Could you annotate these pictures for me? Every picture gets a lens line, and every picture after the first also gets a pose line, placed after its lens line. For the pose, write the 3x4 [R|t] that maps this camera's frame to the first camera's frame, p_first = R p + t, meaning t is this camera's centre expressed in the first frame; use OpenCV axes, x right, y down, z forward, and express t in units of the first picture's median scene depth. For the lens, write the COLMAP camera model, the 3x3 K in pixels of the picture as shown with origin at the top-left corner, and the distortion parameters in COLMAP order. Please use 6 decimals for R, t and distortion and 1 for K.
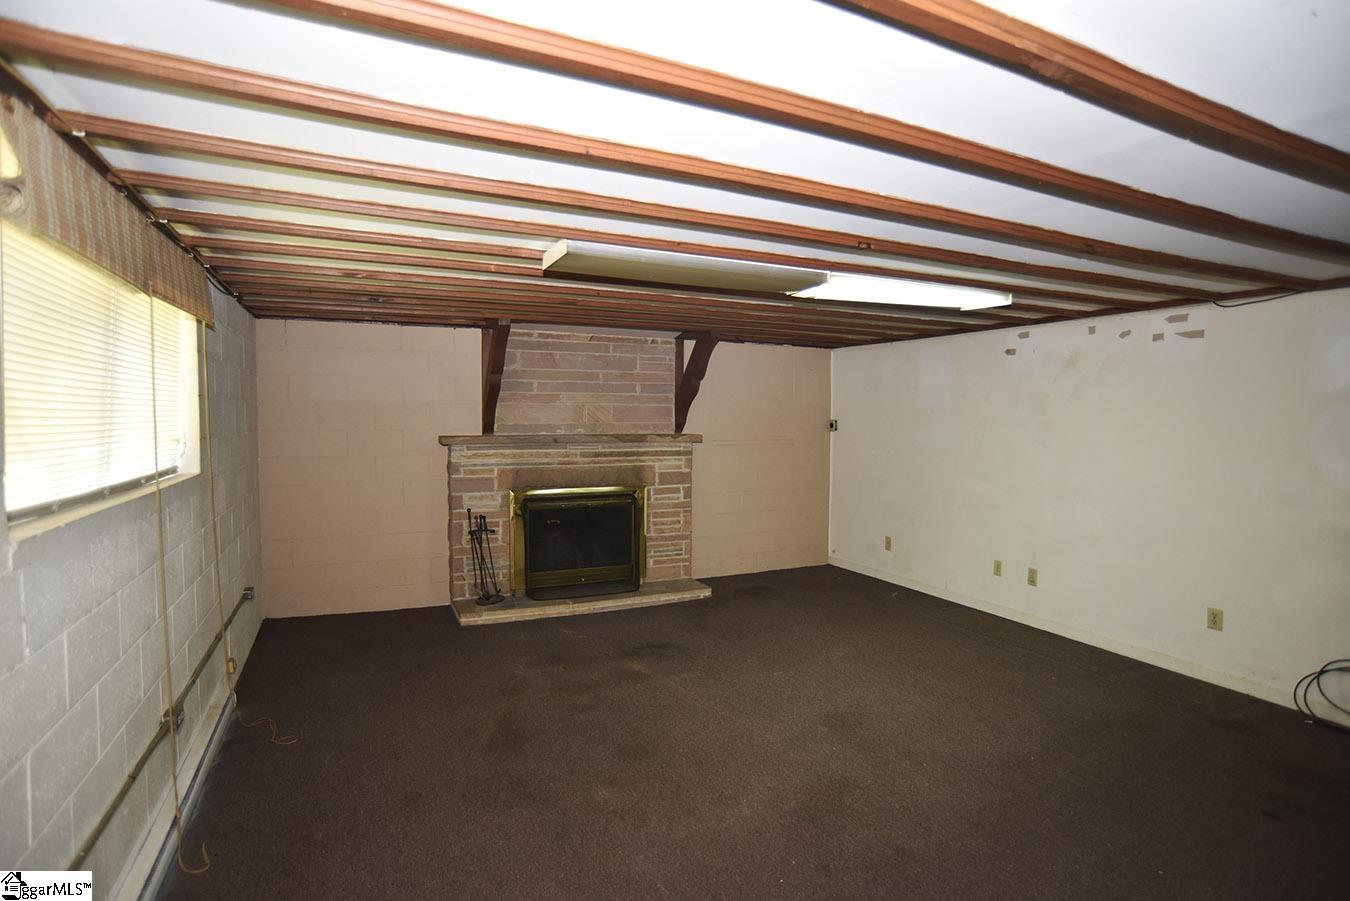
lens RADIAL K [[688.2, 0, 672.2], [0, 688.2, 452.7], [0, 0, 1]] dist [-0.107851, 0.054911]
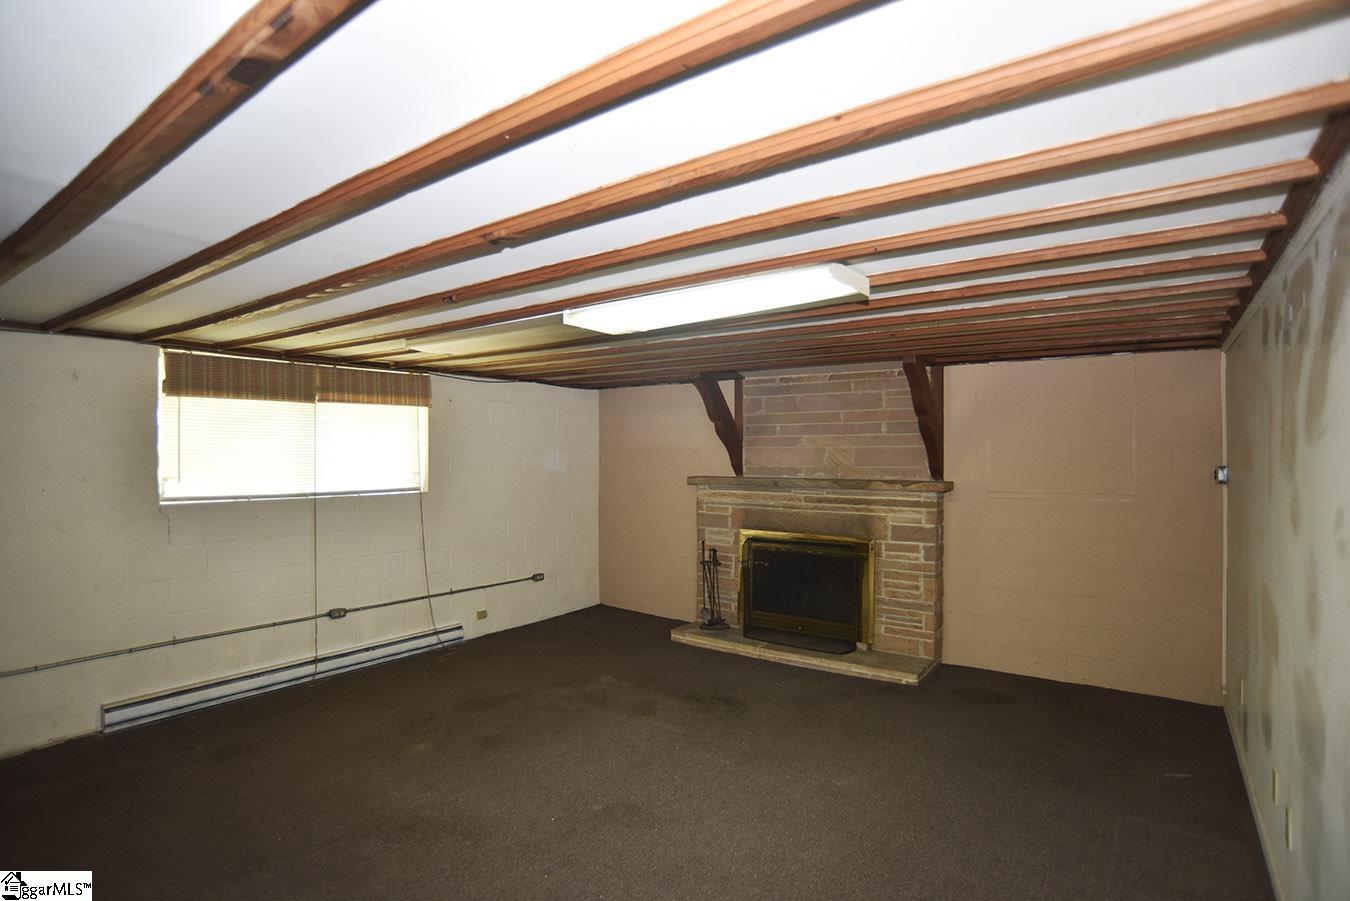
lens RADIAL K [[688.2, 0, 672.2], [0, 688.2, 452.7], [0, 0, 1]] dist [-0.107851, 0.054911]
pose [[0.486122, -0.006034, -0.873870, 0.613548], [-0.044741, 0.998493, -0.031783, -0.023309], [0.872745, 0.054548, 0.485119, 0.362070]]
